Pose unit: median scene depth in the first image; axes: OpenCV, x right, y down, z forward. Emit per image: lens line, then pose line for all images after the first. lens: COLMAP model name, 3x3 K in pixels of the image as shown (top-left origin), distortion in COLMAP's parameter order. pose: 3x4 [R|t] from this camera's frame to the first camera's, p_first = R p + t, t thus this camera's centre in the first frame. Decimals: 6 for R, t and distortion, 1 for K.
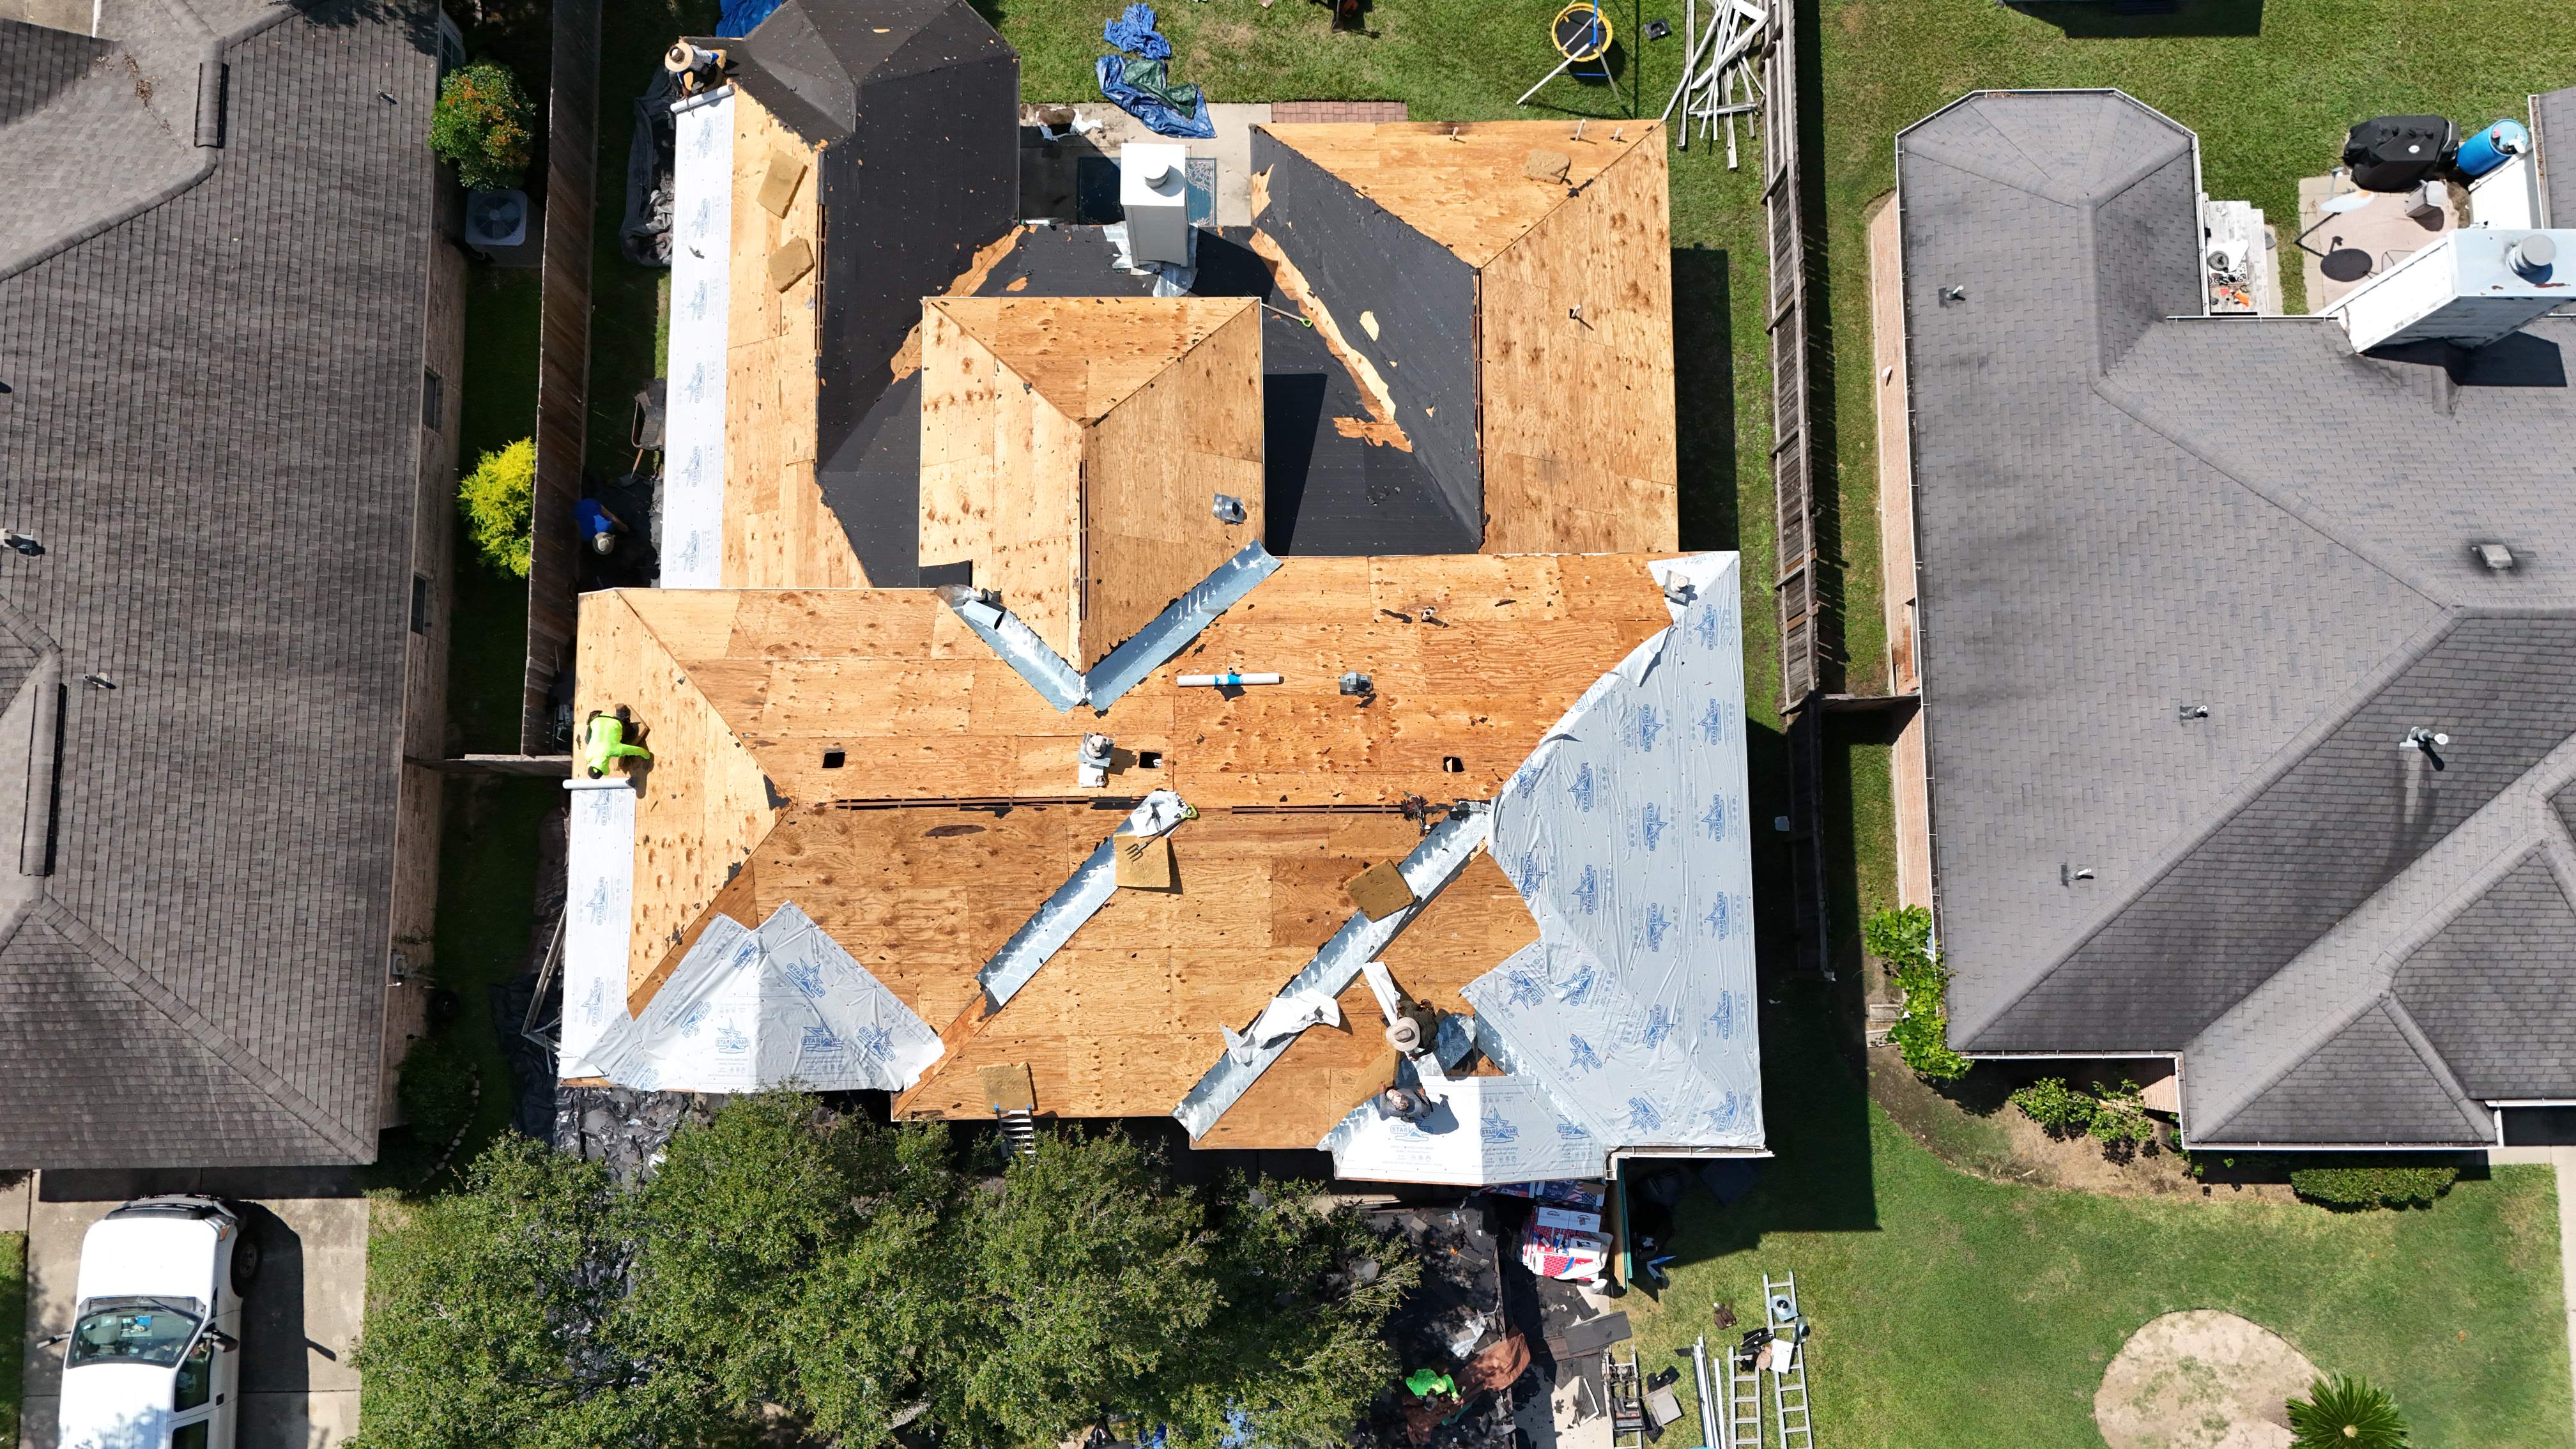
lens RADIAL K [[1894.3, 0, 1285.4], [0, 1894.3, 717.6], [0, 0, 1]] dist [0.068026, -0.064093]
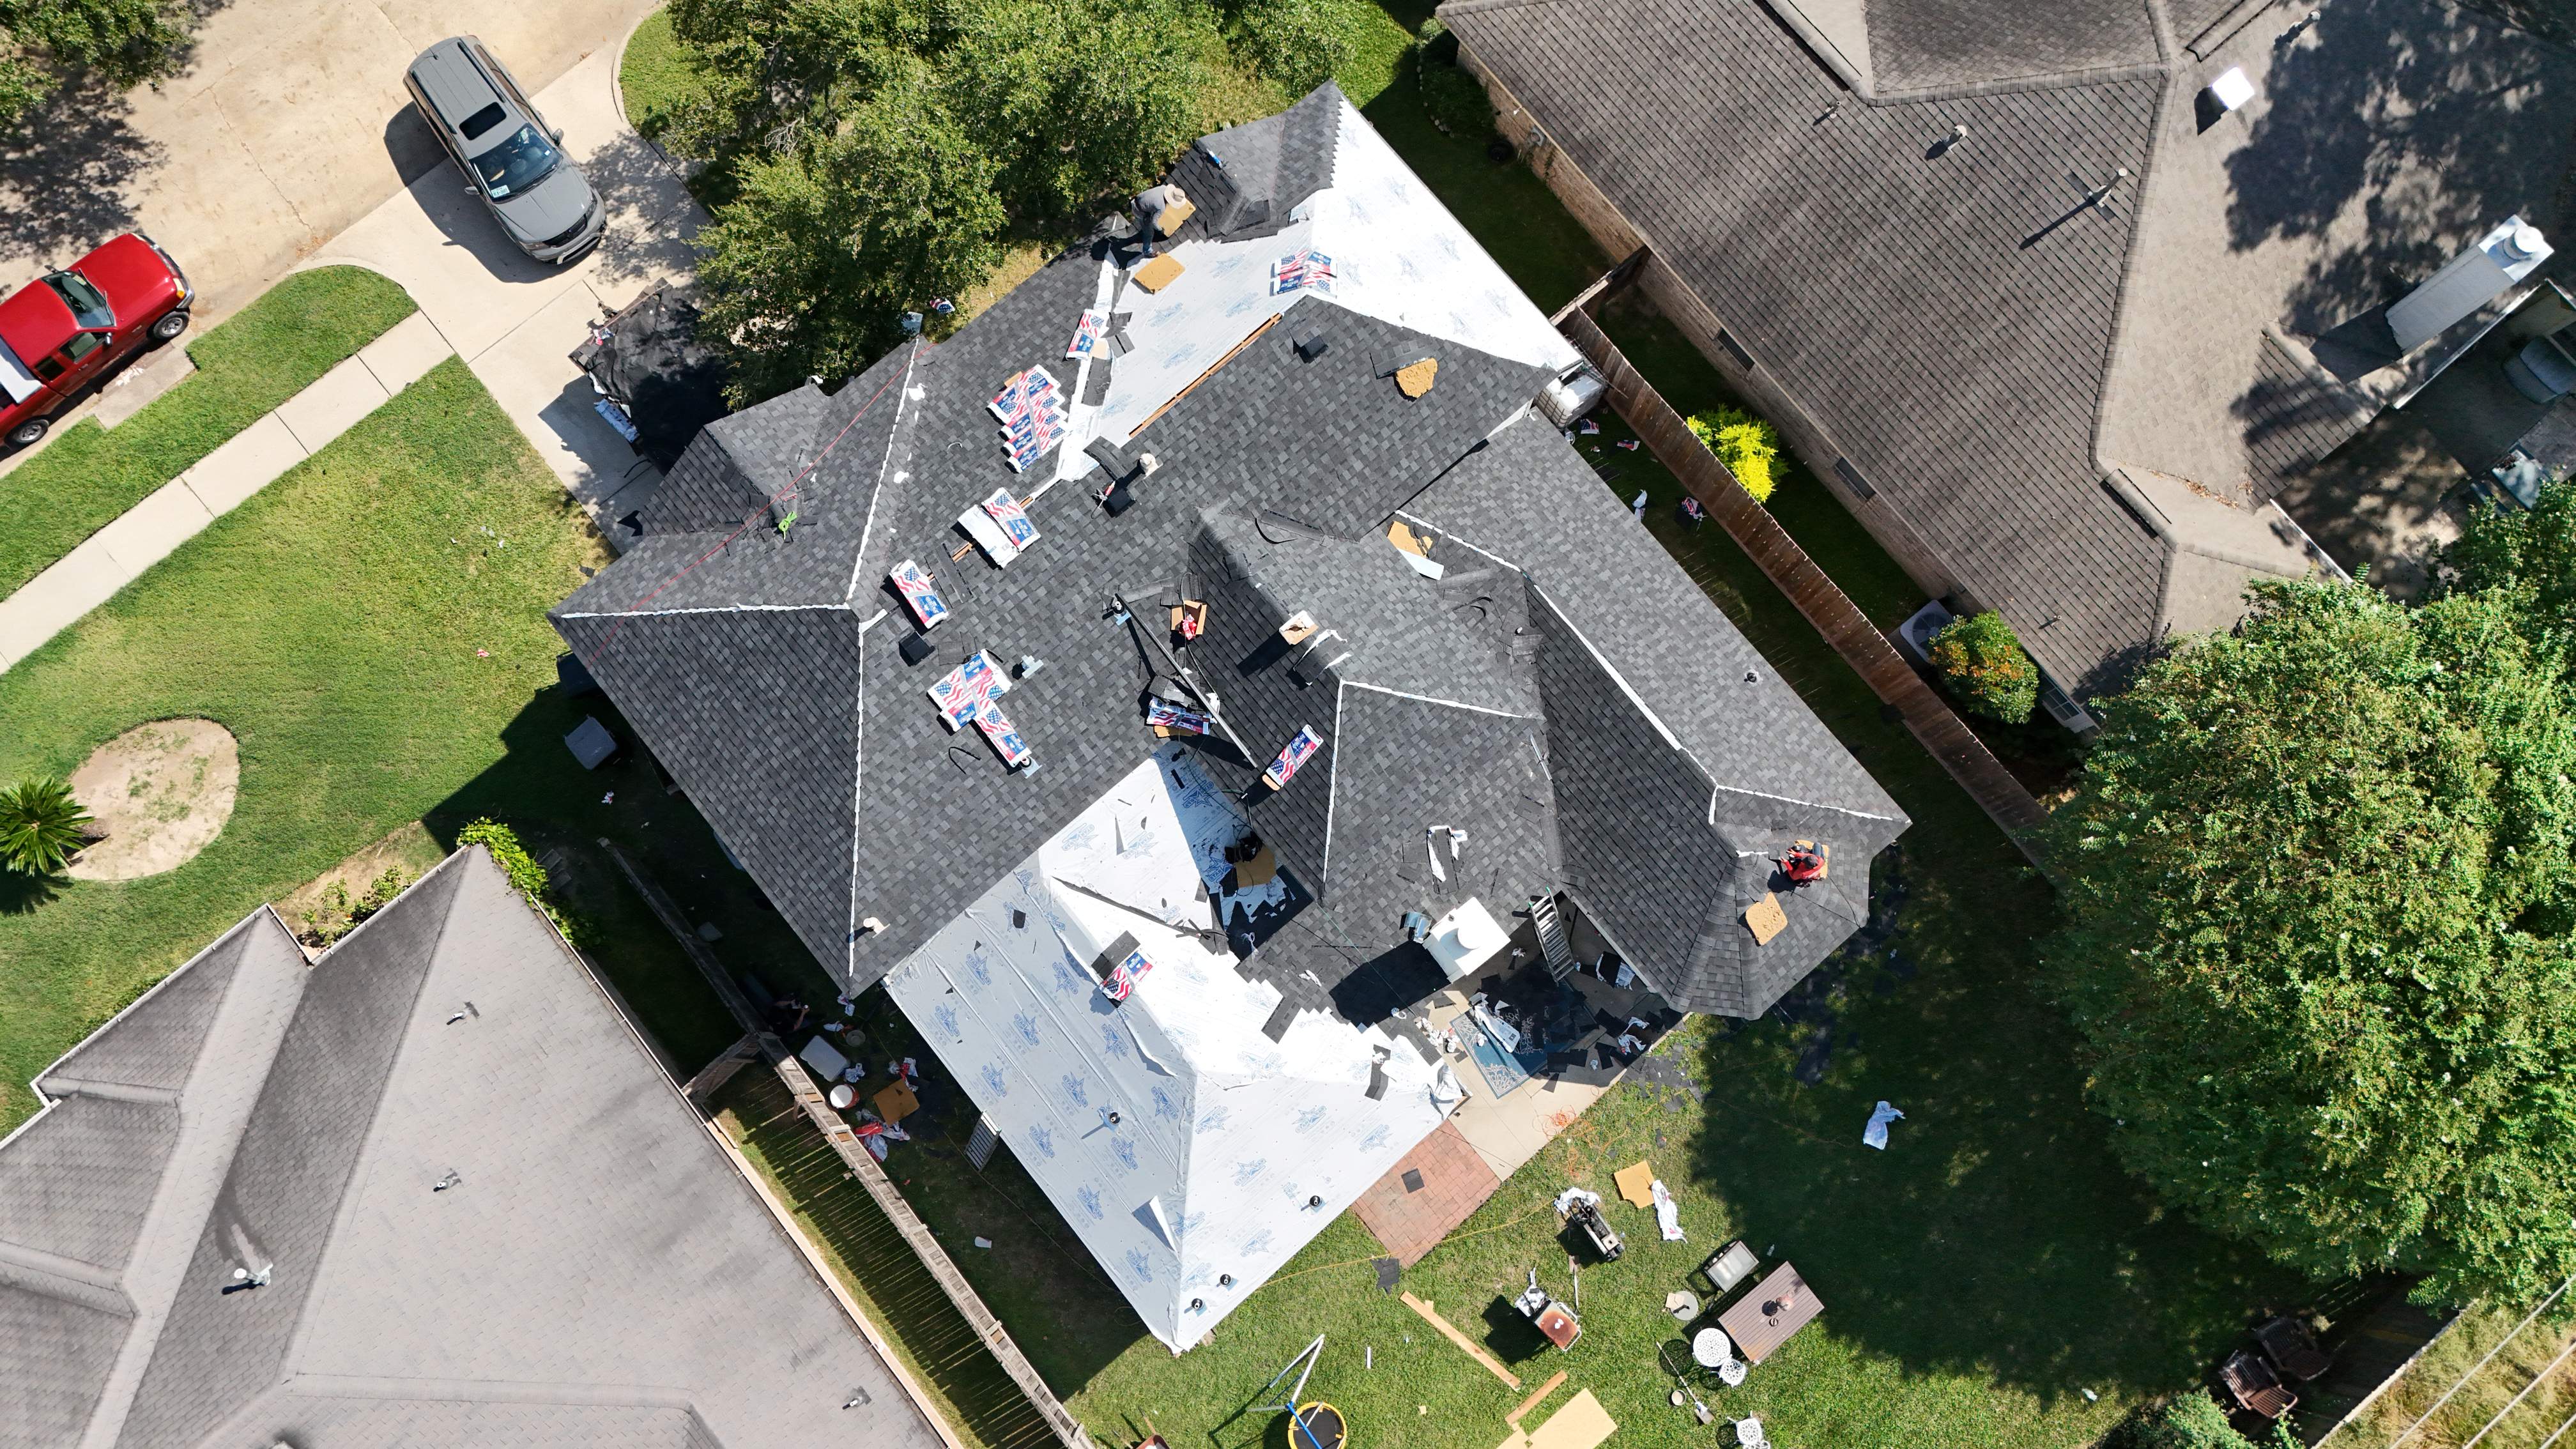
lens RADIAL K [[1894.3, 0, 1284.6], [0, 1894.3, 718.1], [0, 0, 1]] dist [0.068026, -0.064093]
pose [[-0.771375, 0.619546, -0.145409, 0.092980], [-0.633135, -0.724087, 0.273566, -0.405925], [0.064197, 0.303085, 0.950799, -0.101729]]
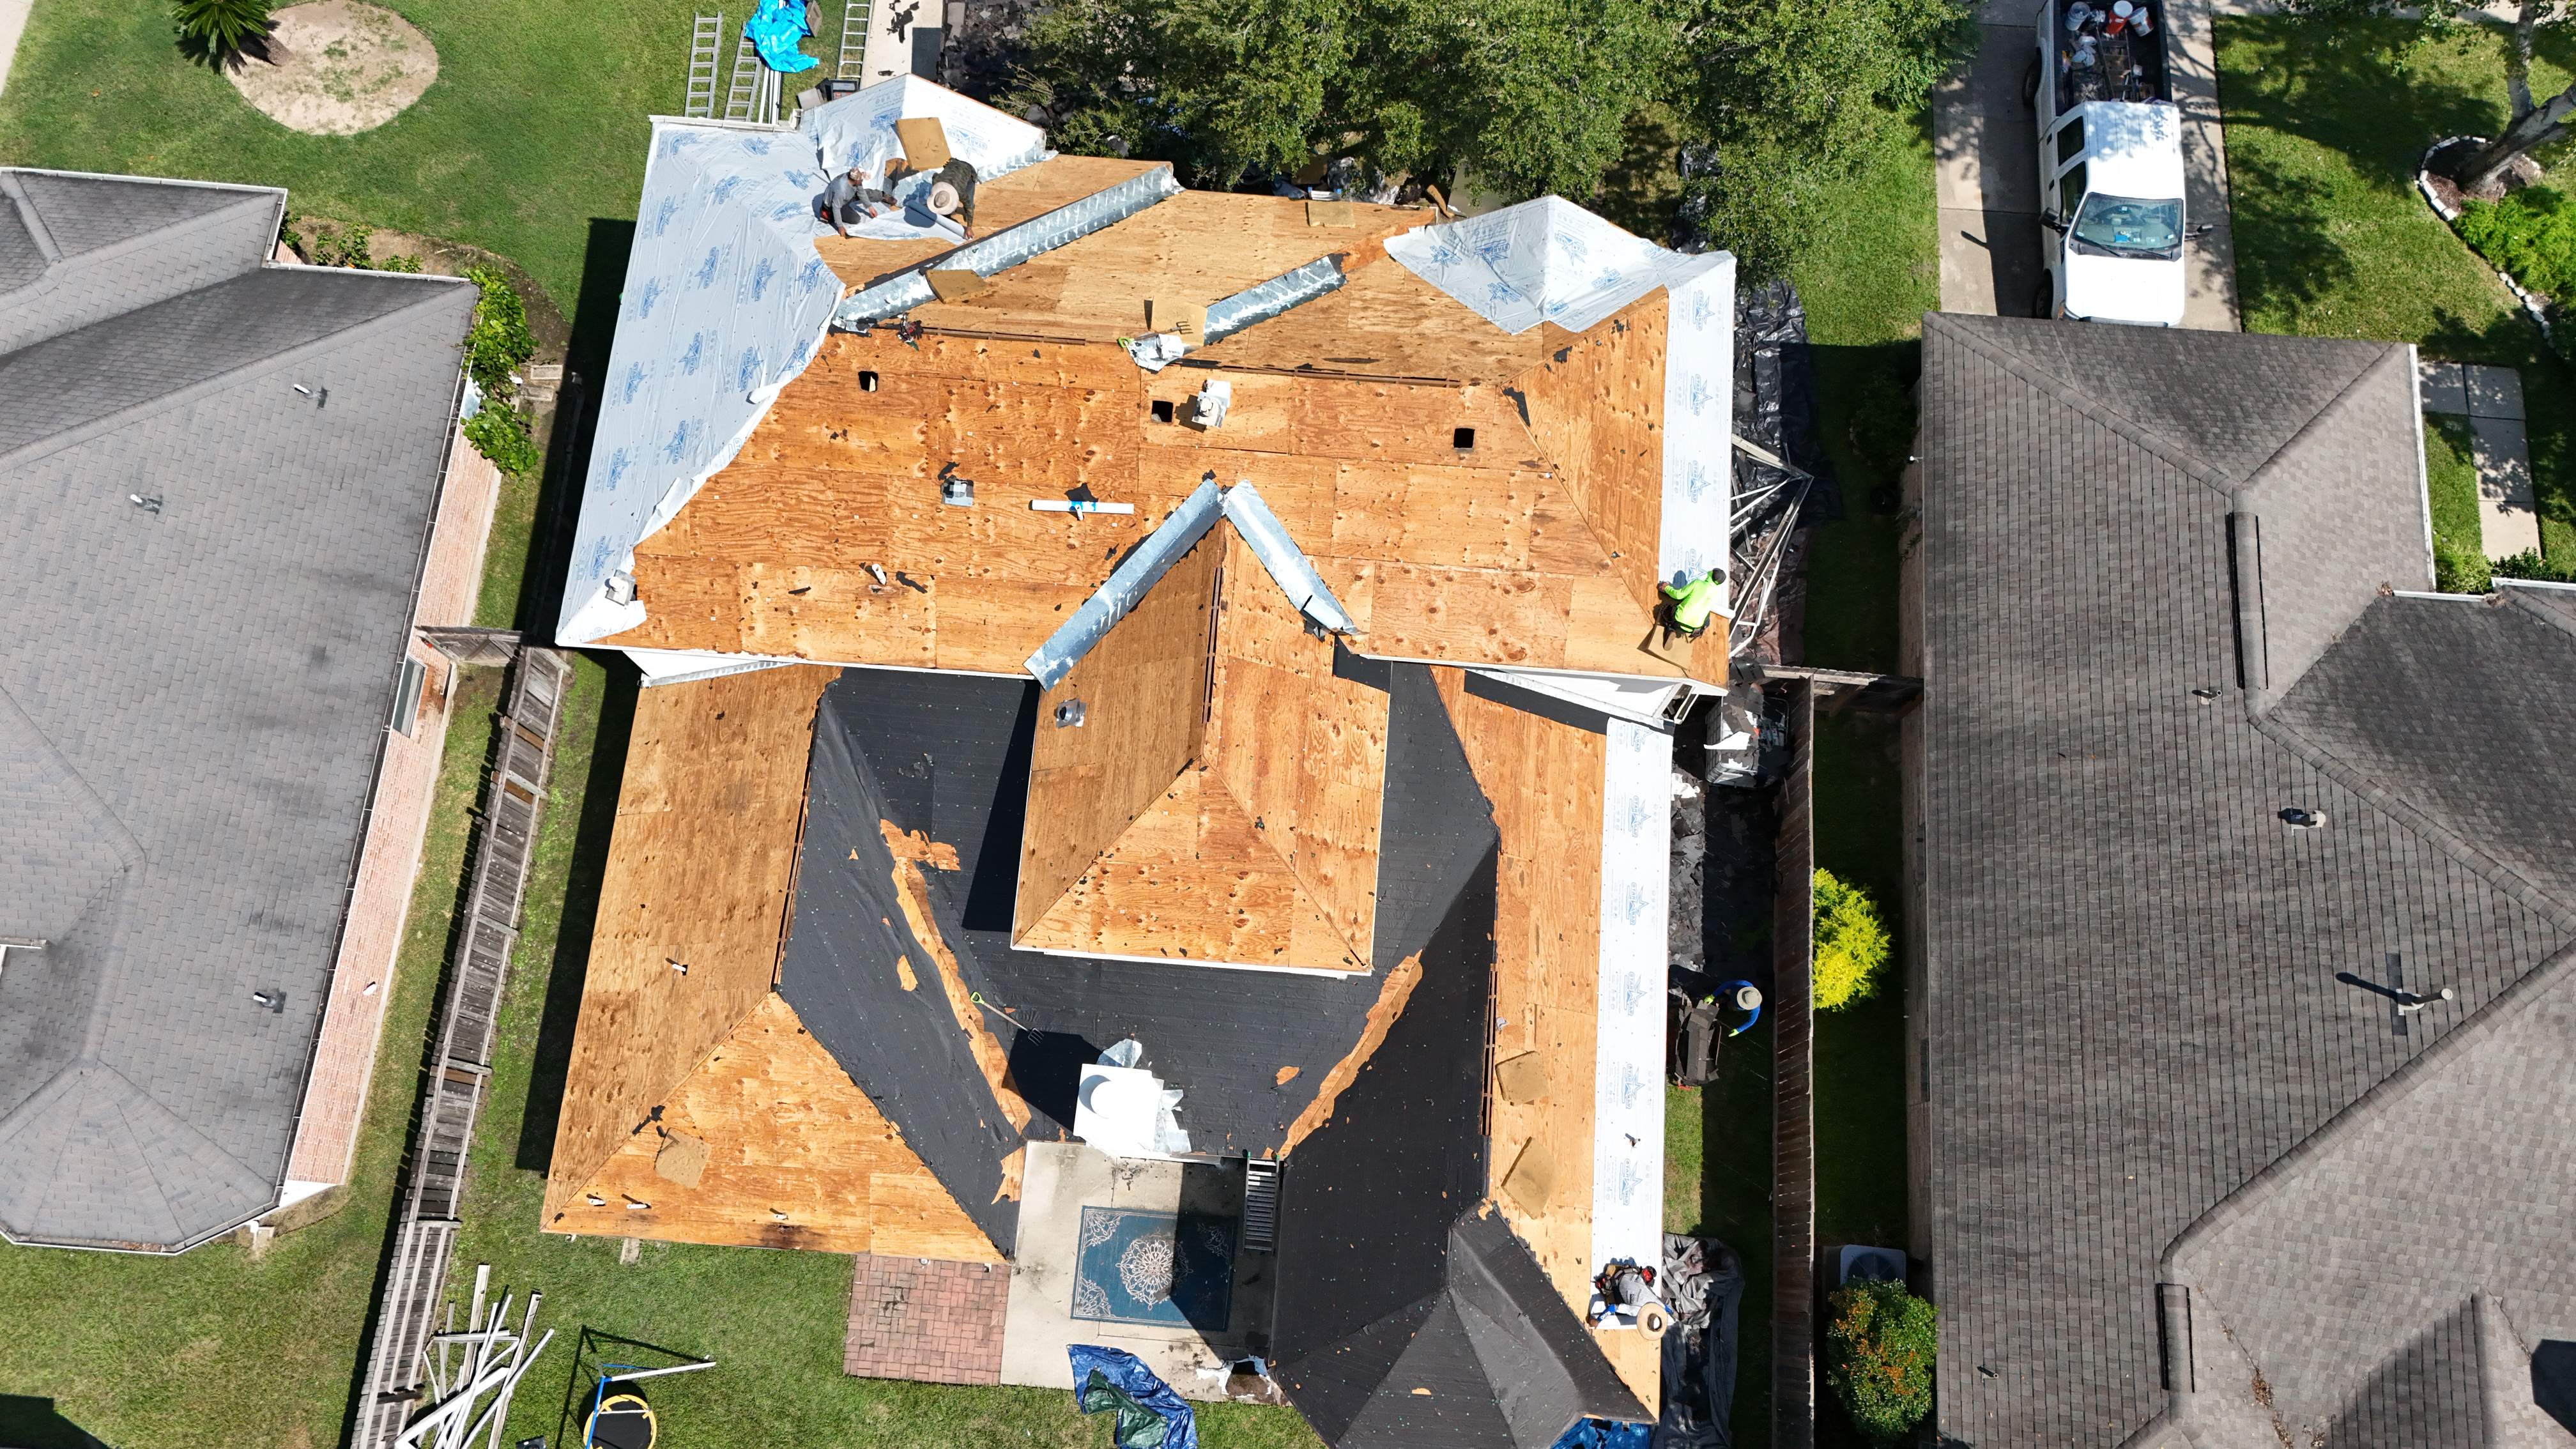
lens RADIAL K [[1894.3, 0, 1286.7], [0, 1894.3, 716.0], [0, 0, 1]] dist [0.068026, -0.064093]
pose [[-0.996007, -0.089272, 0.000017, -0.128229], [0.081648, -0.910871, 0.404535, -0.450592], [-0.036098, 0.402921, 0.914523, 0.096735]]
